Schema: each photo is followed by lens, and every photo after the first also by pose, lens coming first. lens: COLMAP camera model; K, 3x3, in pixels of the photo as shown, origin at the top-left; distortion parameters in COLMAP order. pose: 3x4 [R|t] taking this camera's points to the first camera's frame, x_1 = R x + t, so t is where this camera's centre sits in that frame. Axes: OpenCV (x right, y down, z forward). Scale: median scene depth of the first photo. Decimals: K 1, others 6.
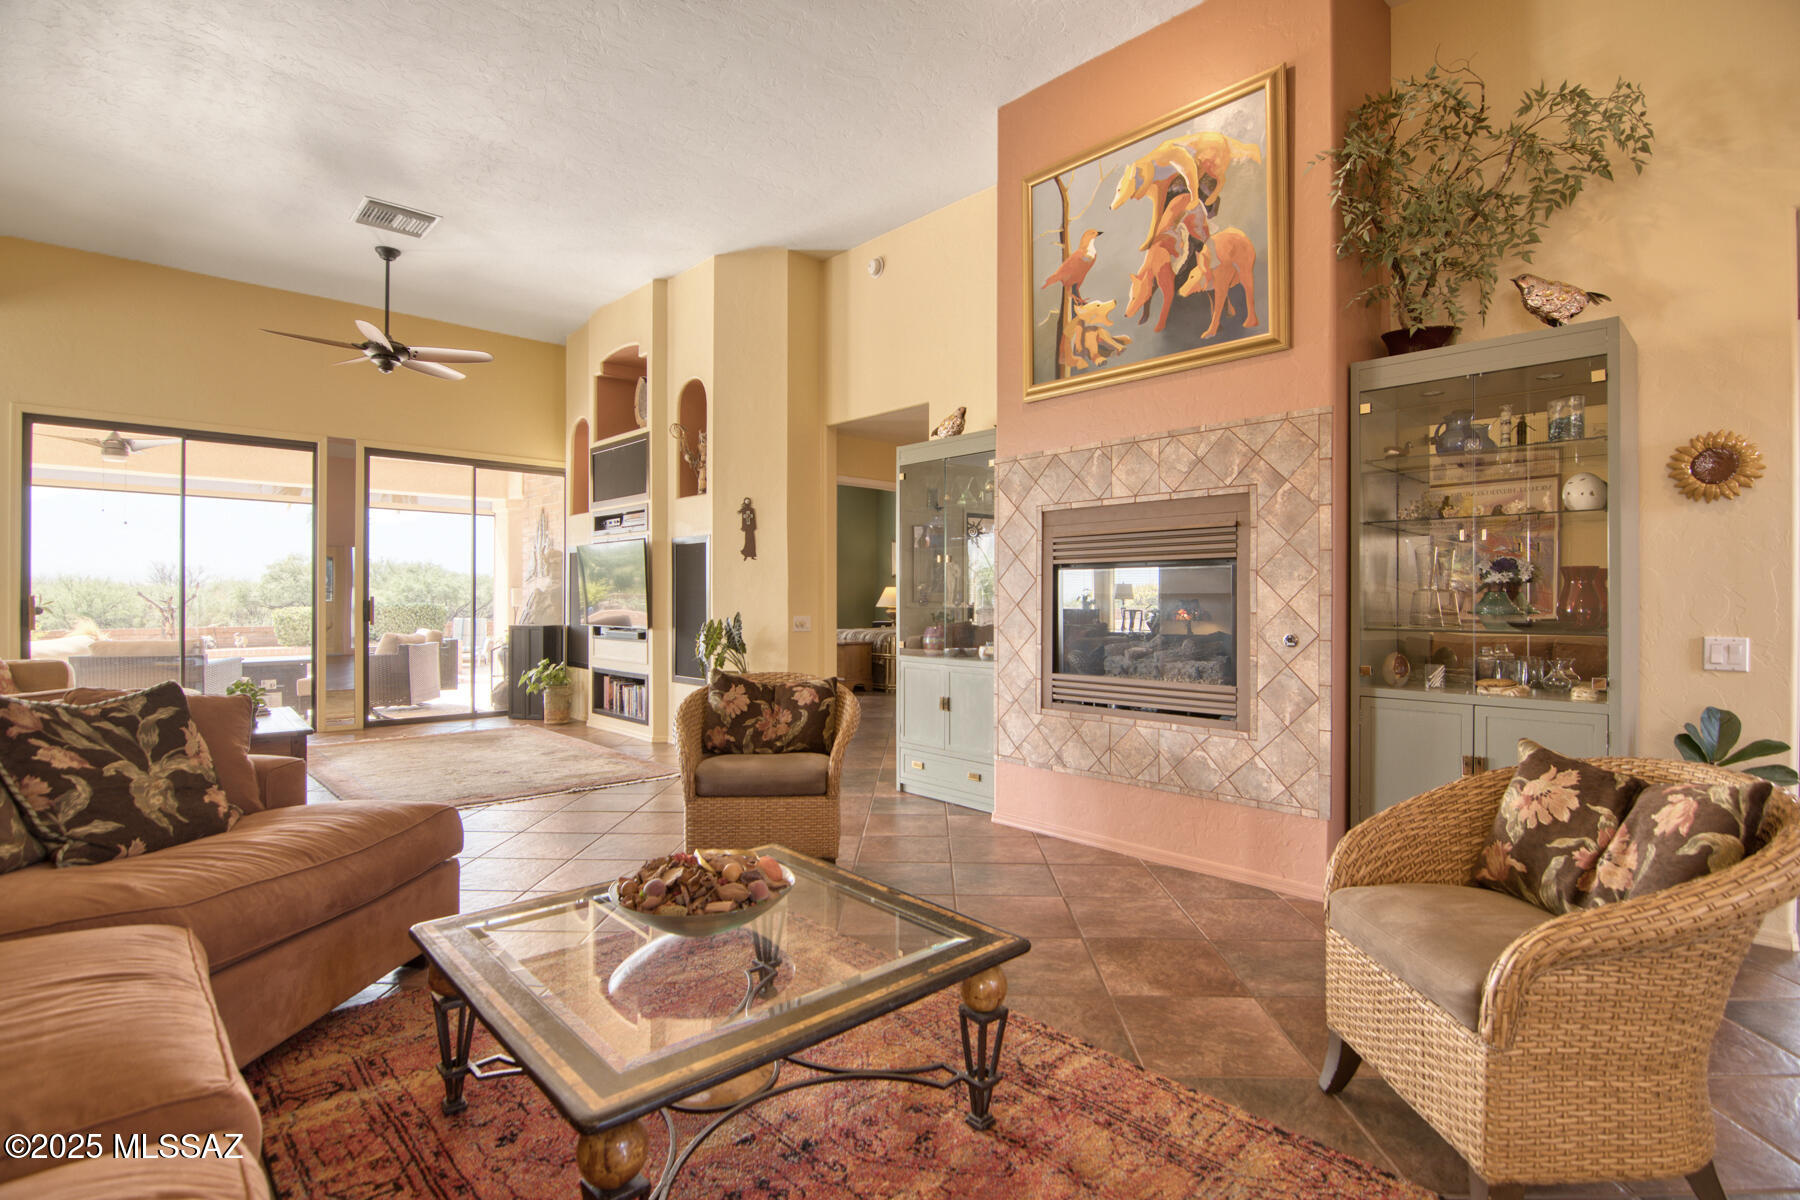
lens RADIAL K [[870.3, 0, 898.1], [0, 870.3, 613.1], [0, 0, 1]] dist [-0.011331, -0.007370]
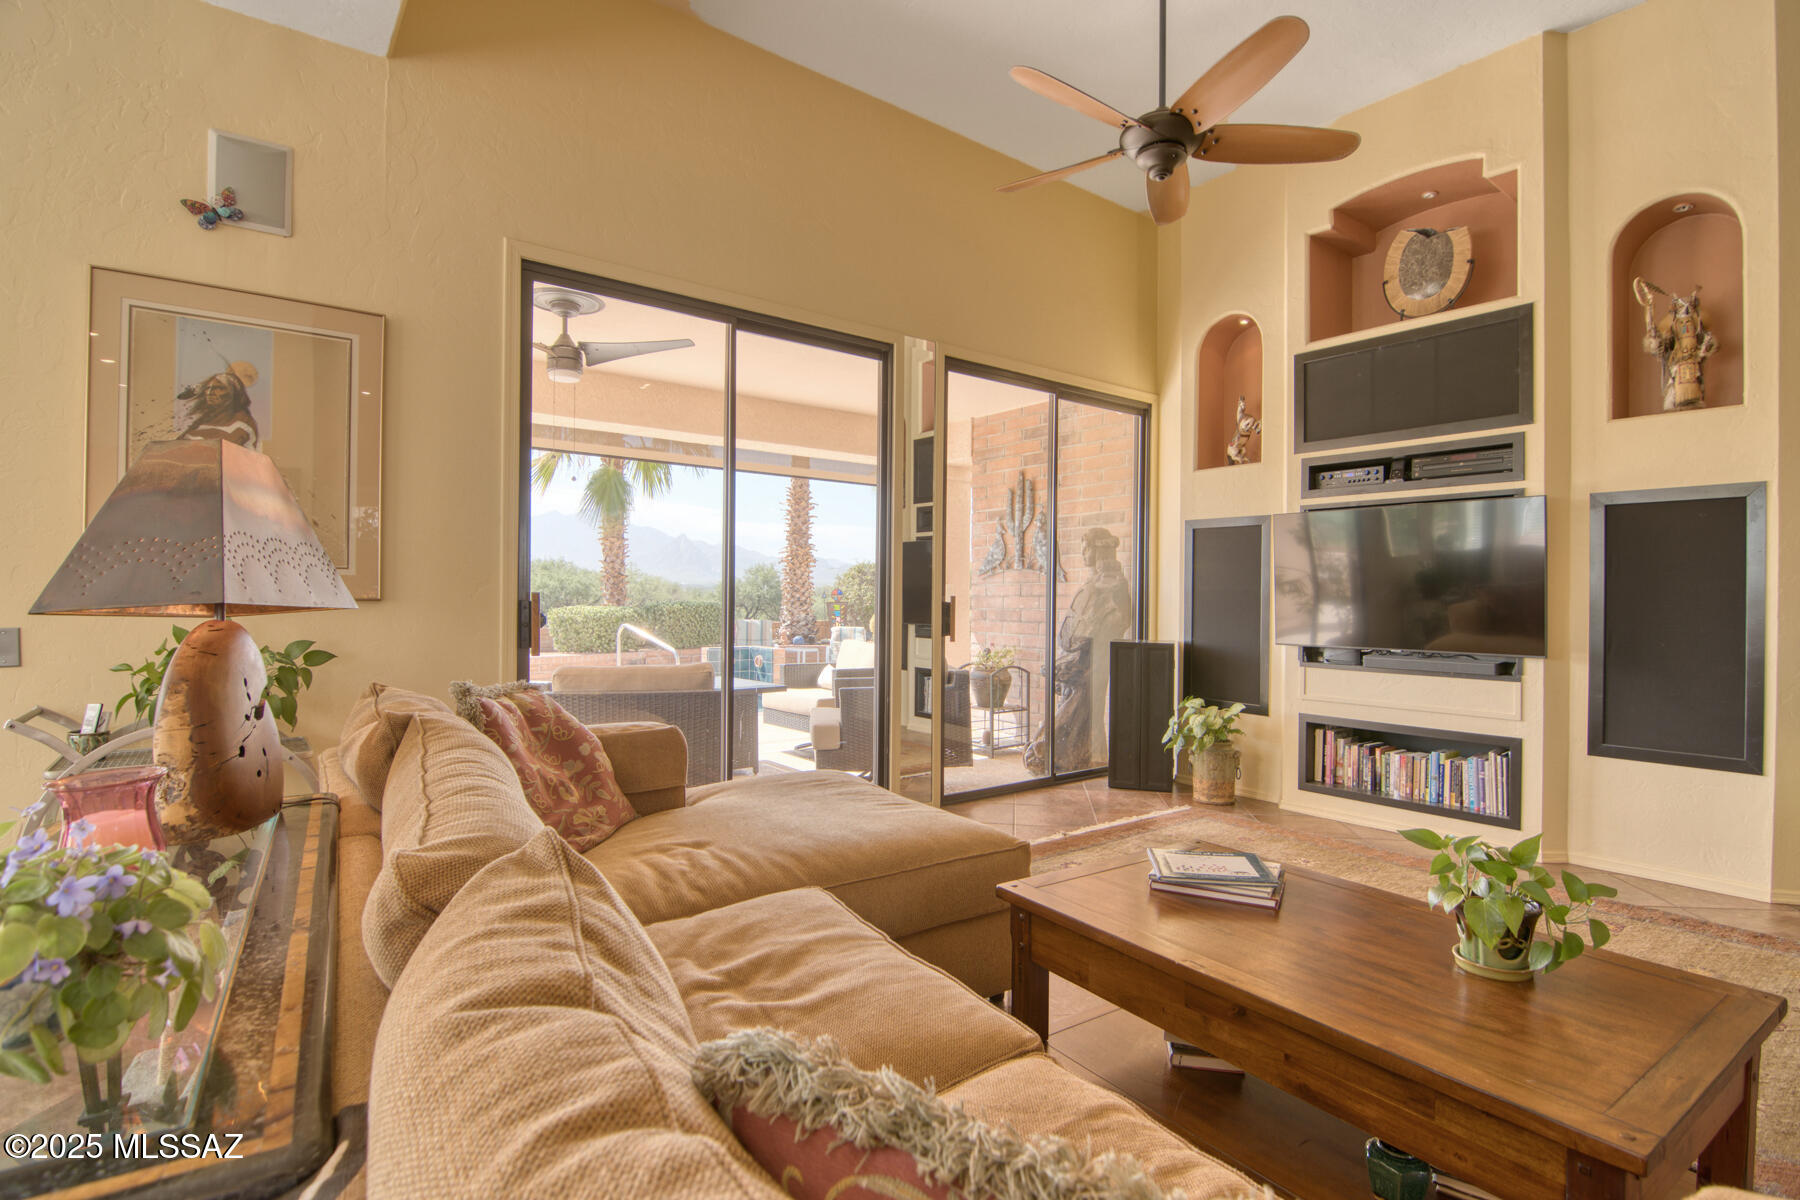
lens RADIAL K [[870.3, 0, 899.1], [0, 870.3, 599.0], [0, 0, 1]] dist [-0.011331, -0.007370]
pose [[0.993795, 0.006379, -0.111047, -0.683151], [-0.008018, 0.999865, -0.014322, -0.009595], [0.110941, 0.015124, 0.993712, 0.450038]]
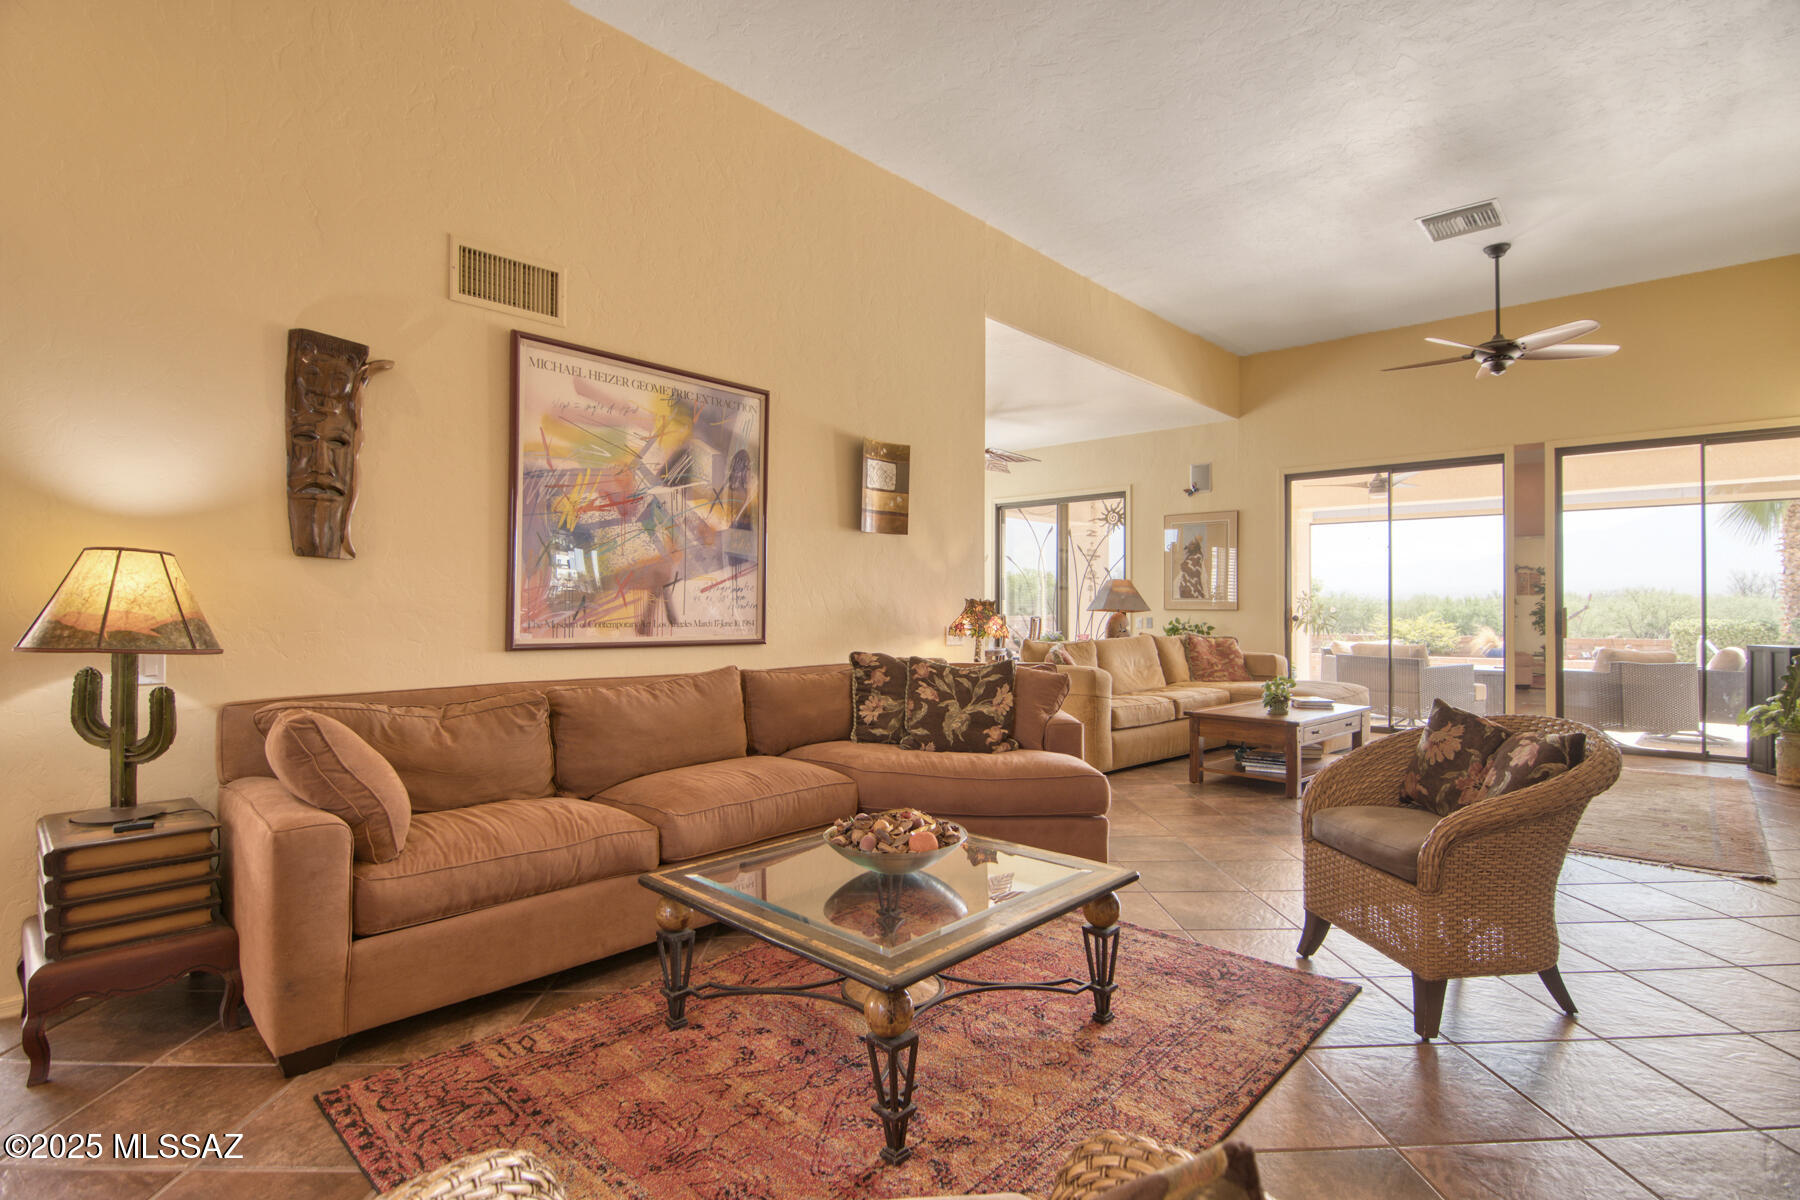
lens RADIAL K [[870.3, 0, 905.5], [0, 870.3, 601.9], [0, 0, 1]] dist [-0.011331, -0.007370]
pose [[0.055205, -0.008583, -0.998438, 0.326042], [-0.018415, 0.999784, -0.009613, -0.003931], [0.998305, 0.018917, 0.055035, 0.295347]]
